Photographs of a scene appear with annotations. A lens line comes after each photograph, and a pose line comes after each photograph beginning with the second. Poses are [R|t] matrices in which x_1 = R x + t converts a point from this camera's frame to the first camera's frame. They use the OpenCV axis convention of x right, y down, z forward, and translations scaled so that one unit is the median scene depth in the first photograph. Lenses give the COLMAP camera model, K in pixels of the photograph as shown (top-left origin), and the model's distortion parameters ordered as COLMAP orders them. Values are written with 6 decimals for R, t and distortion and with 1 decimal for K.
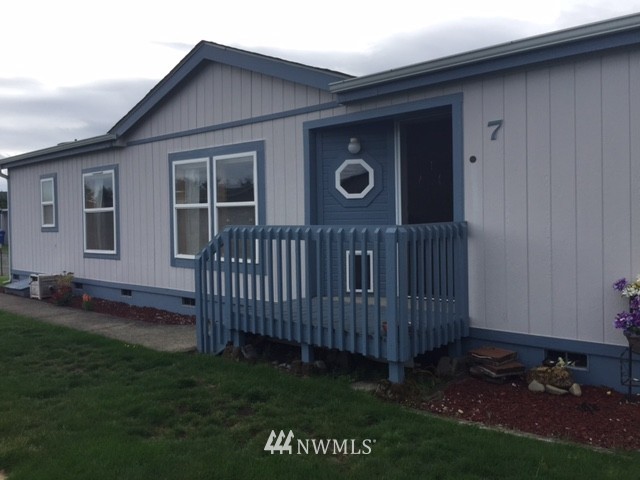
lens RADIAL K [[549.7, 0, 320.0], [0, 549.7, 240.0], [0, 0, 1]] dist [0.001433, 0.000719]
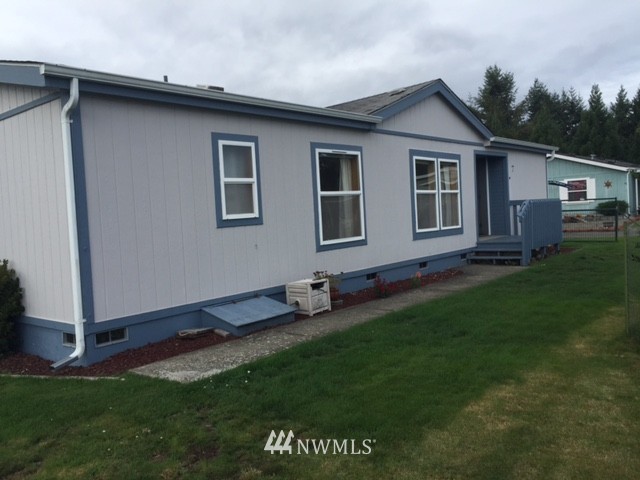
lens RADIAL K [[549.7, 0, 320.0], [0, 549.7, 240.0], [0, 0, 1]] dist [0.001433, 0.000719]
pose [[-0.016561, -0.042613, 0.998954, -1.346912], [0.085846, 0.995342, 0.043882, -0.022294], [-0.996171, 0.086483, -0.012825, 1.099498]]
